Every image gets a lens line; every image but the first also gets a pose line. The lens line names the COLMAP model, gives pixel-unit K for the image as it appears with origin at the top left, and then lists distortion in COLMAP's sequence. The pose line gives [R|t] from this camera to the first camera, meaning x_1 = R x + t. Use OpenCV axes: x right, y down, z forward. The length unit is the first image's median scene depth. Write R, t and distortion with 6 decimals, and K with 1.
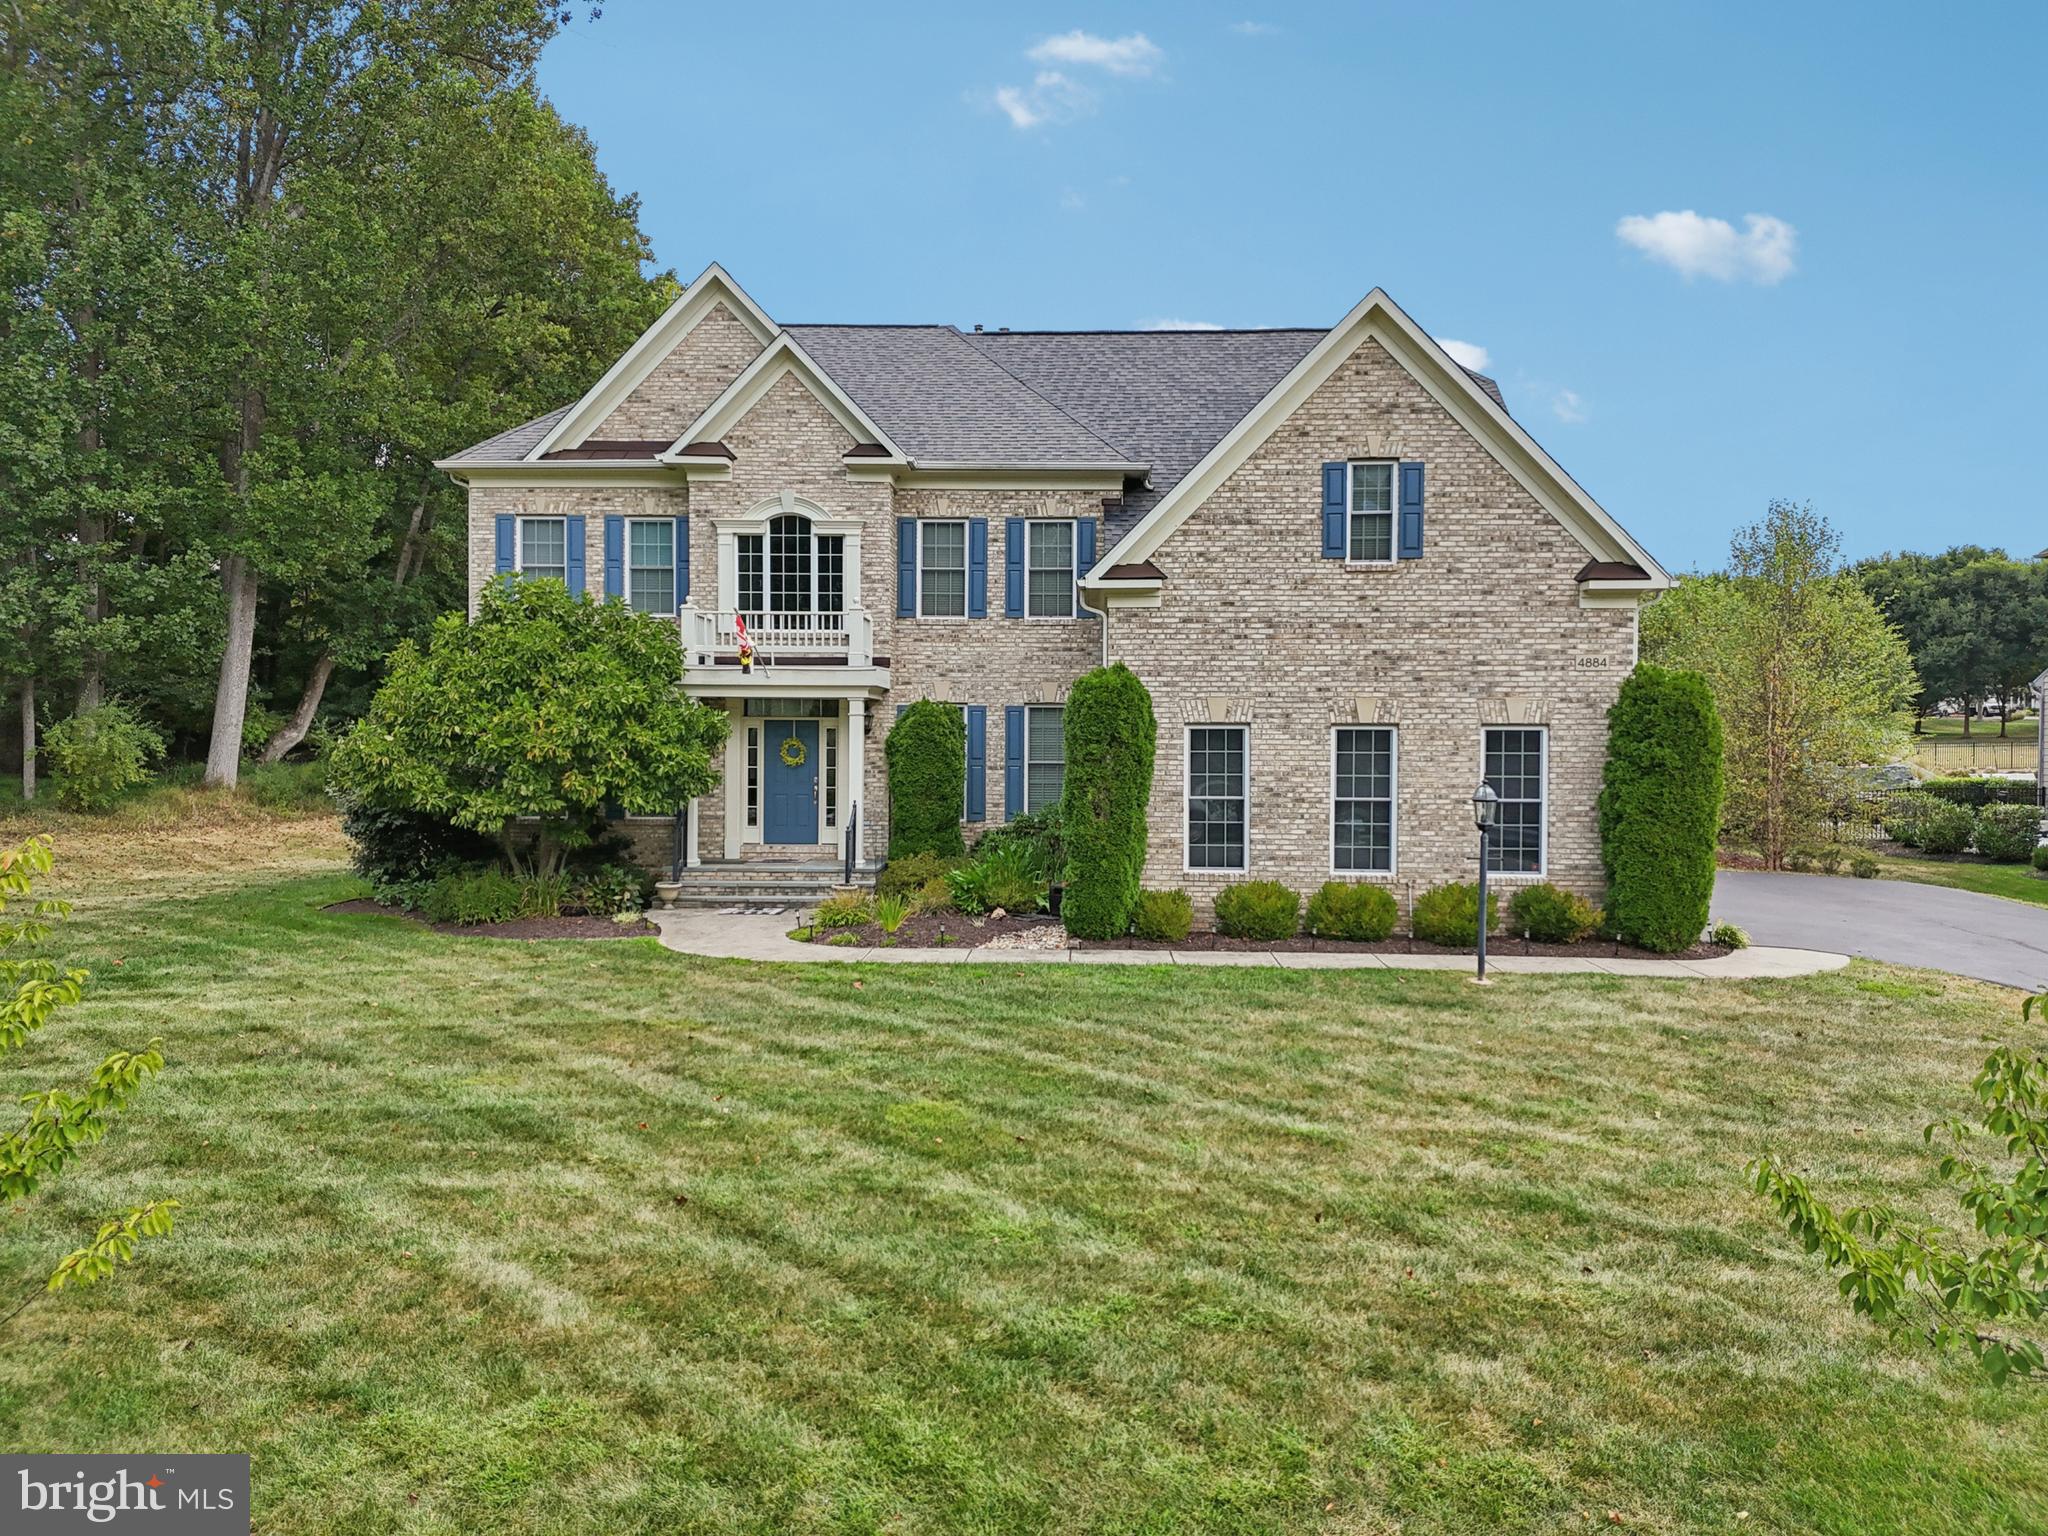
lens RADIAL K [[1499.7, 0, 1024.0], [0, 1499.7, 768.0], [0, 0, 1]] dist [0.091386, -0.122267]
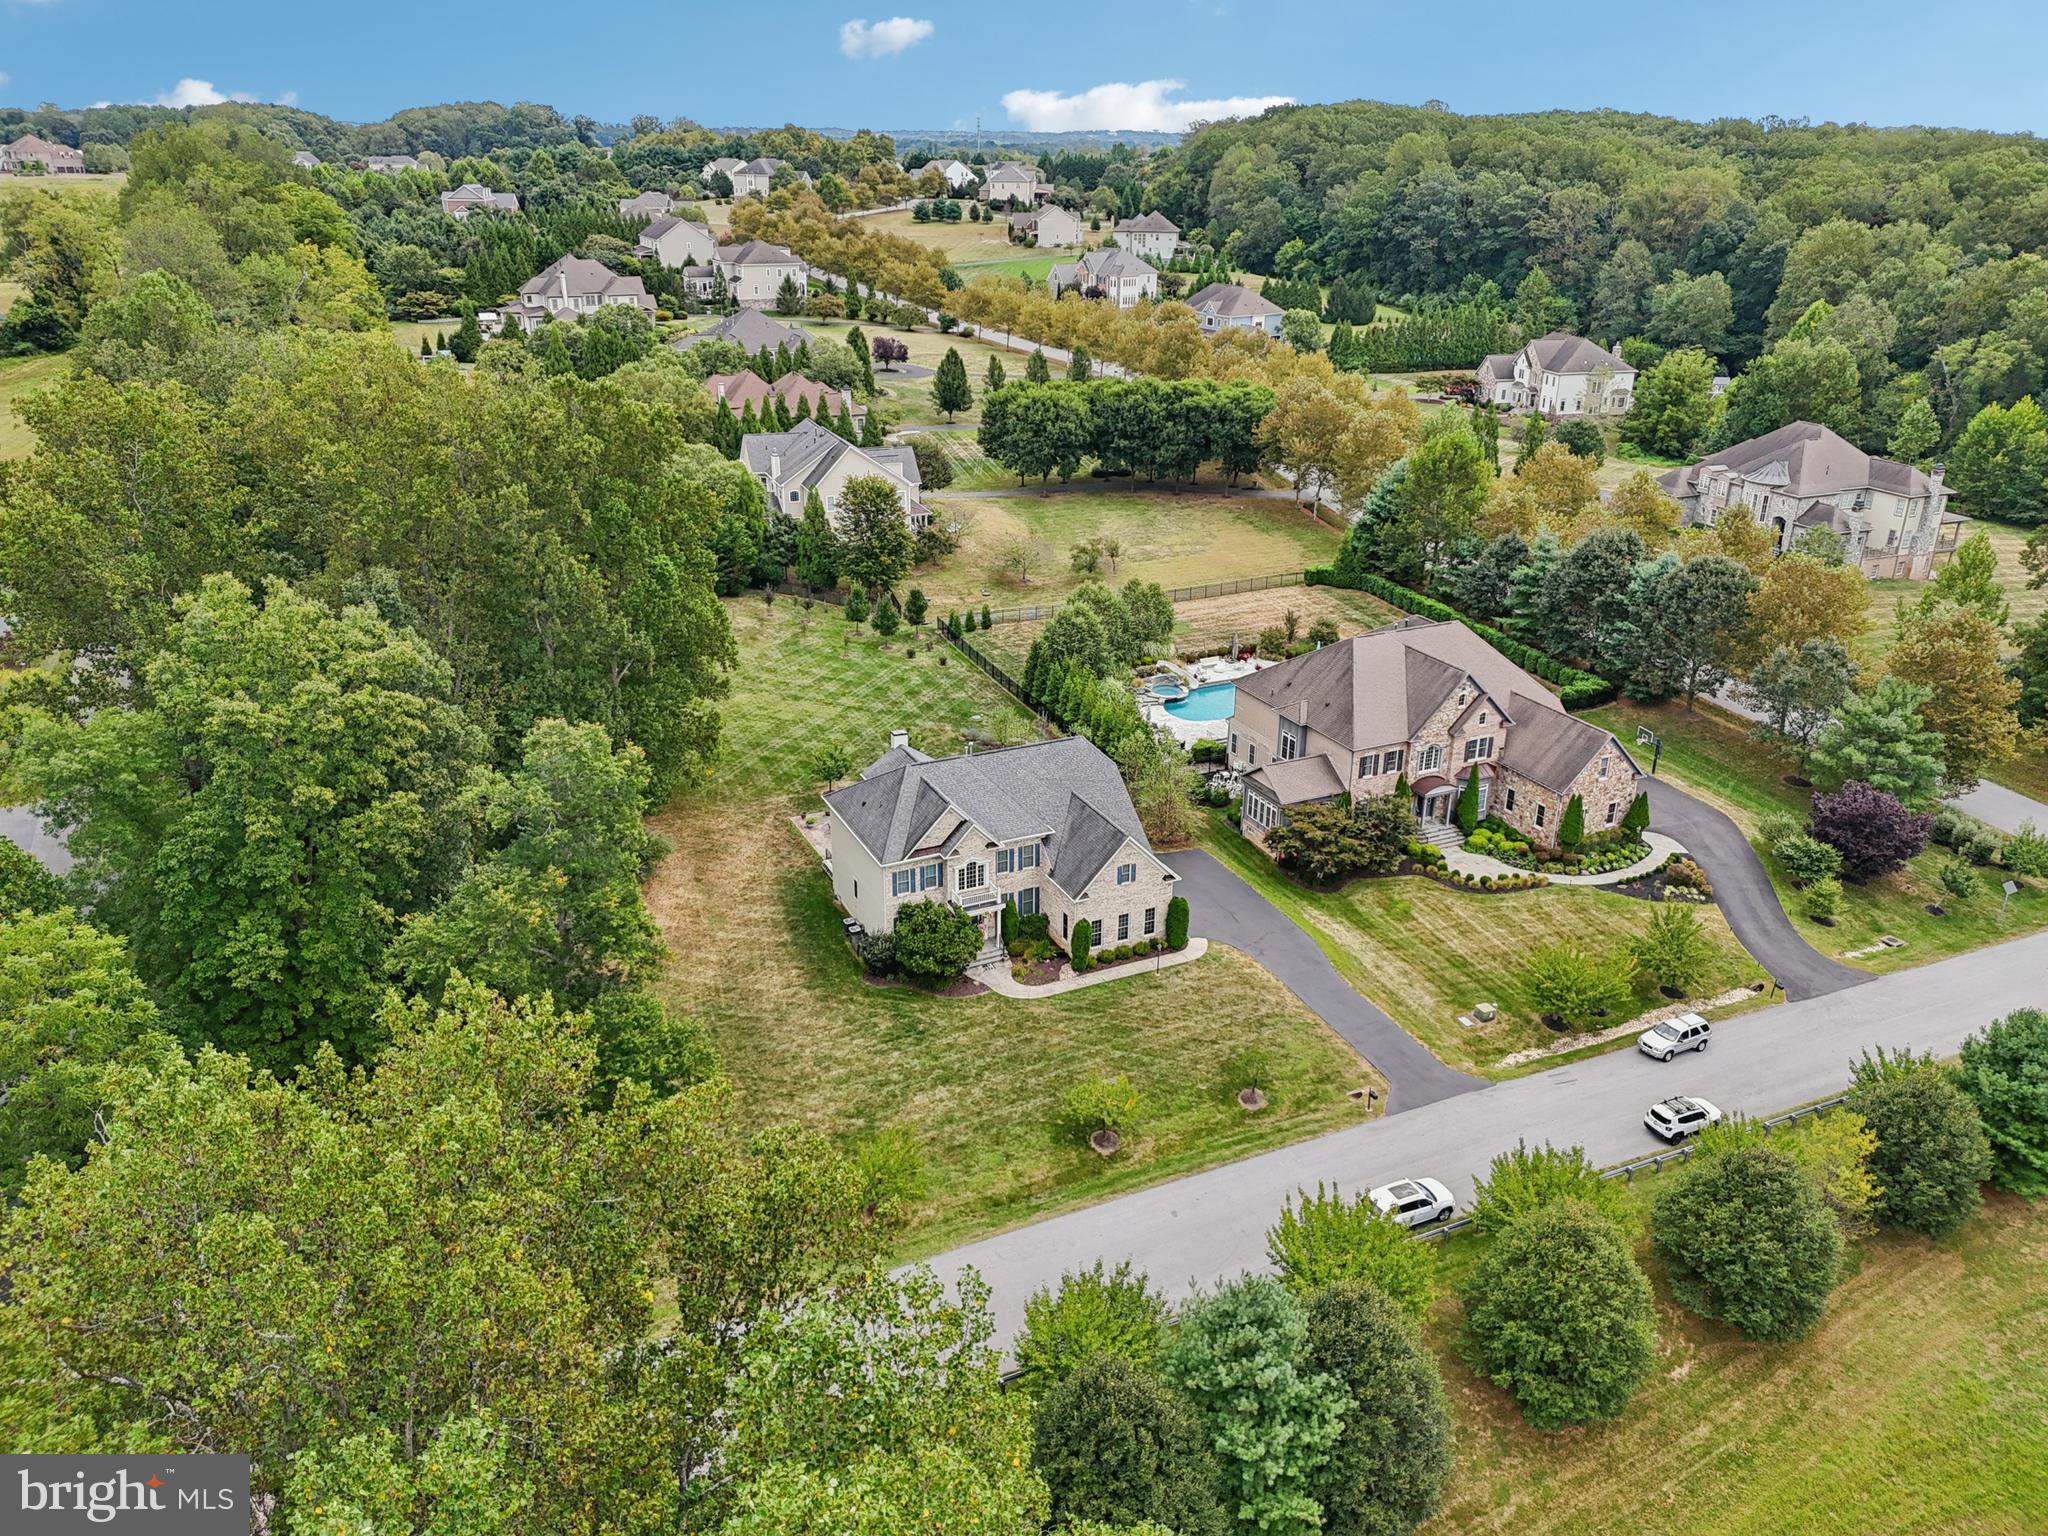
lens RADIAL K [[1500.0, 0, 1026.4], [0, 1500.0, 758.6], [0, 0, 1]] dist [0.097133, -0.113403]
pose [[0.883109, -0.178751, 0.433781, -1.758956], [0.007878, 0.930096, 0.367231, -1.944581], [-0.469101, -0.320888, 0.822785, -2.269332]]
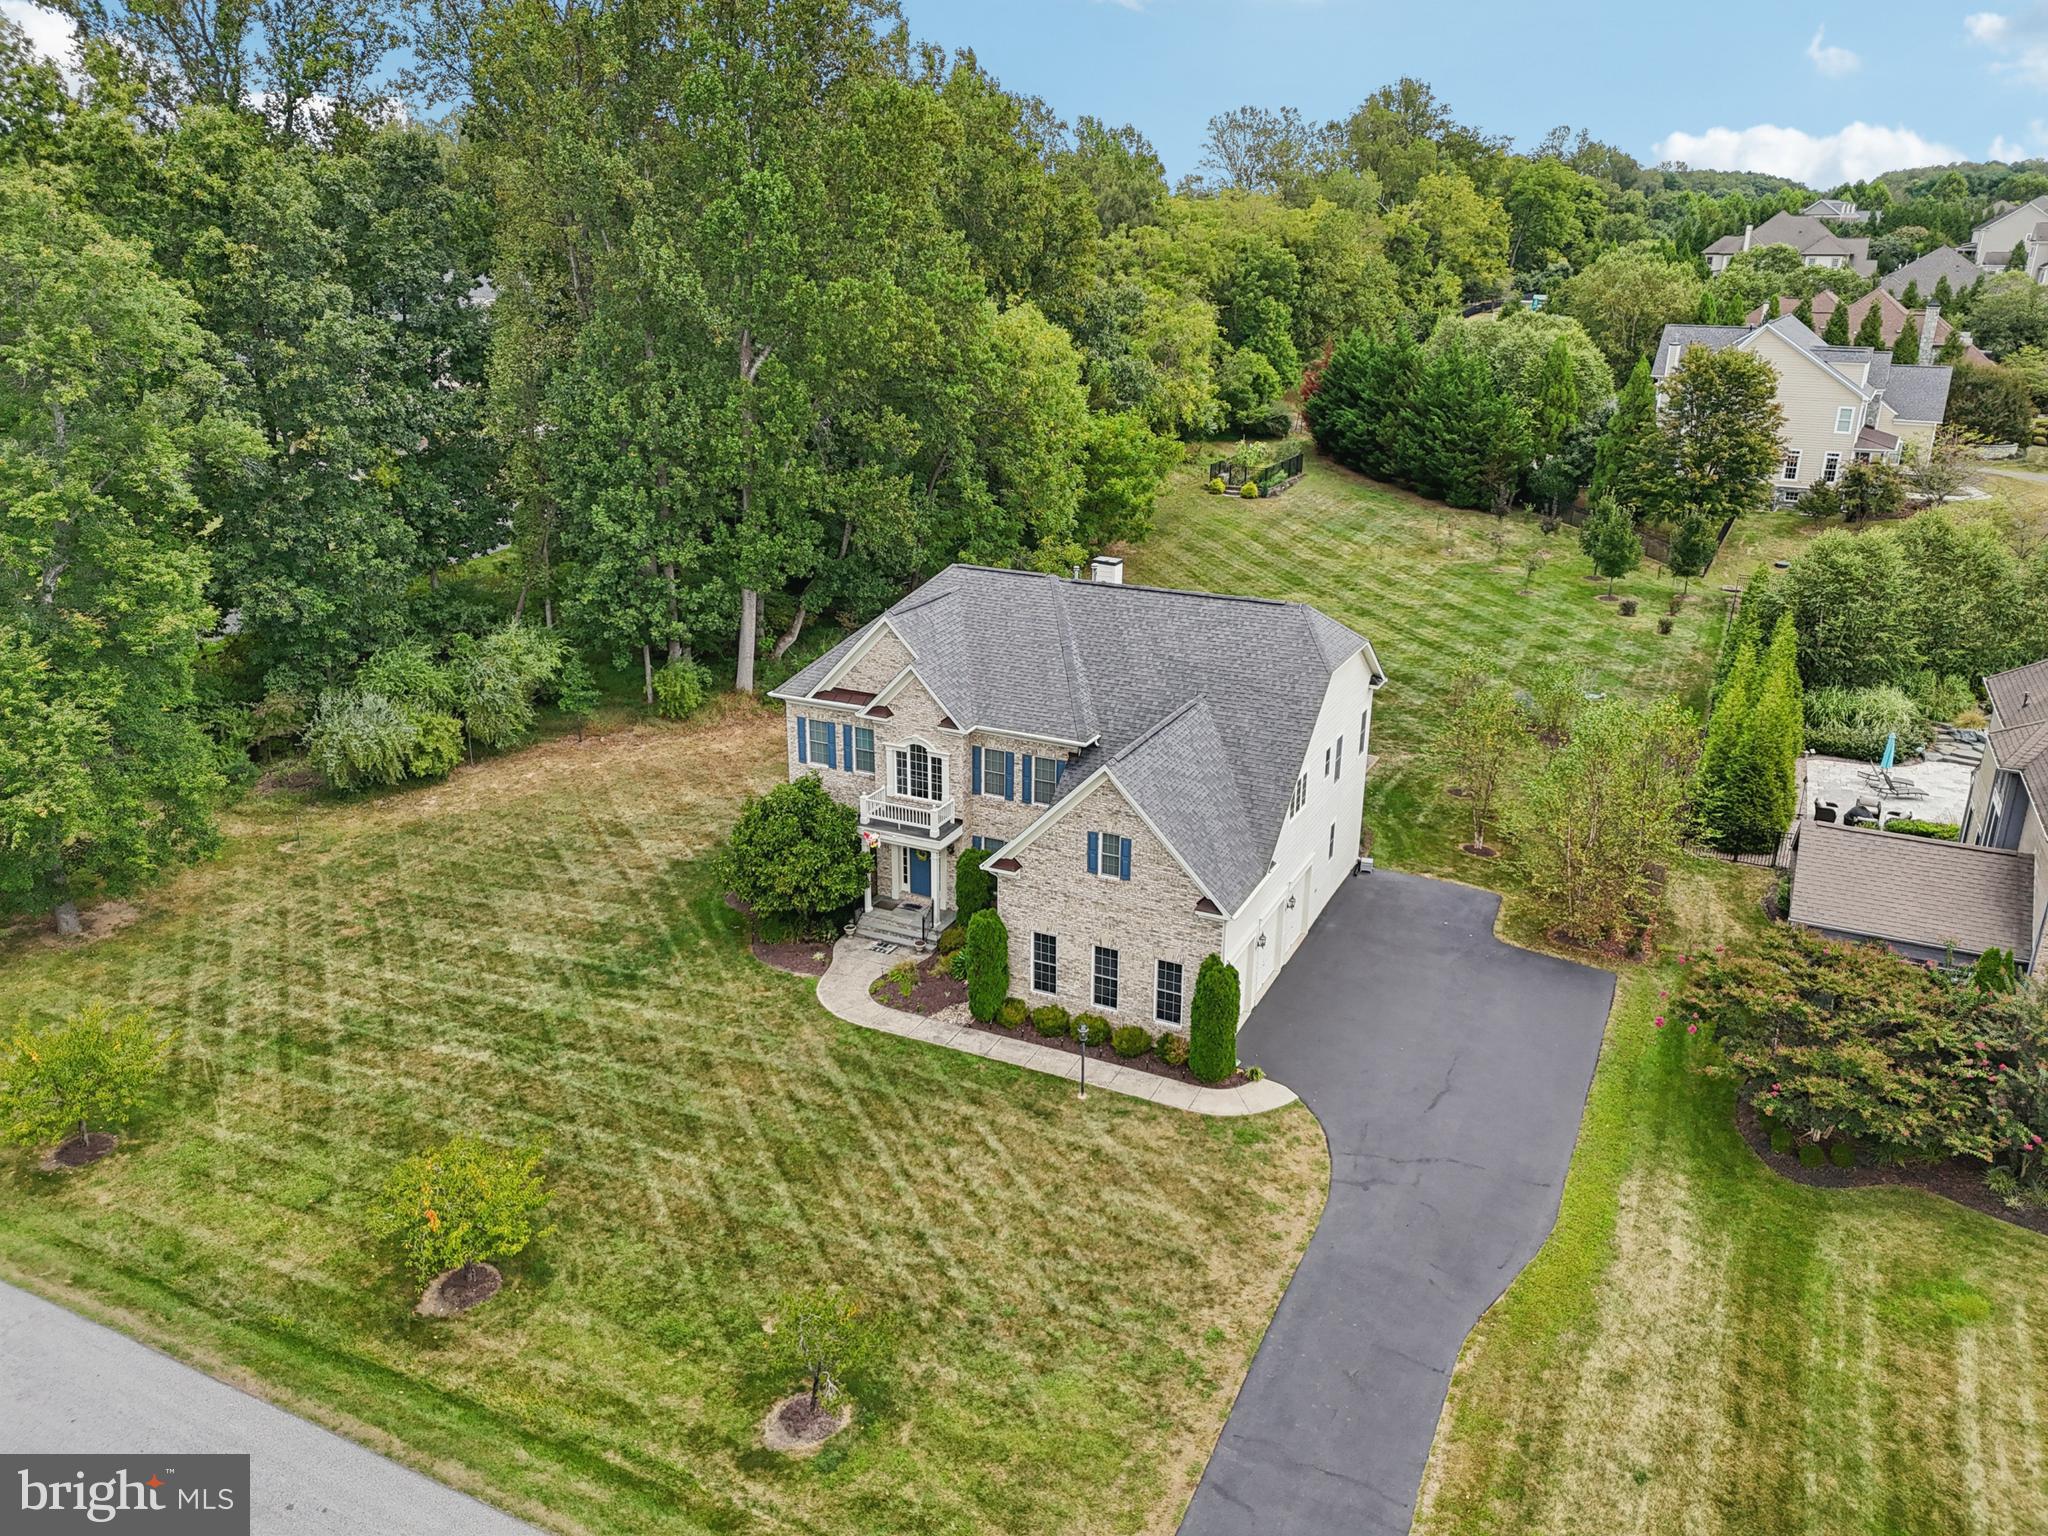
lens RADIAL K [[1501.9, 0, 1025.8], [0, 1501.9, 759.4], [0, 0, 1]] dist [0.087548, -0.102438]
pose [[0.918789, 0.130992, -0.372381, 0.768166], [-0.010999, 0.951466, 0.307557, -0.816703], [0.394596, -0.278485, 0.875637, -0.732992]]
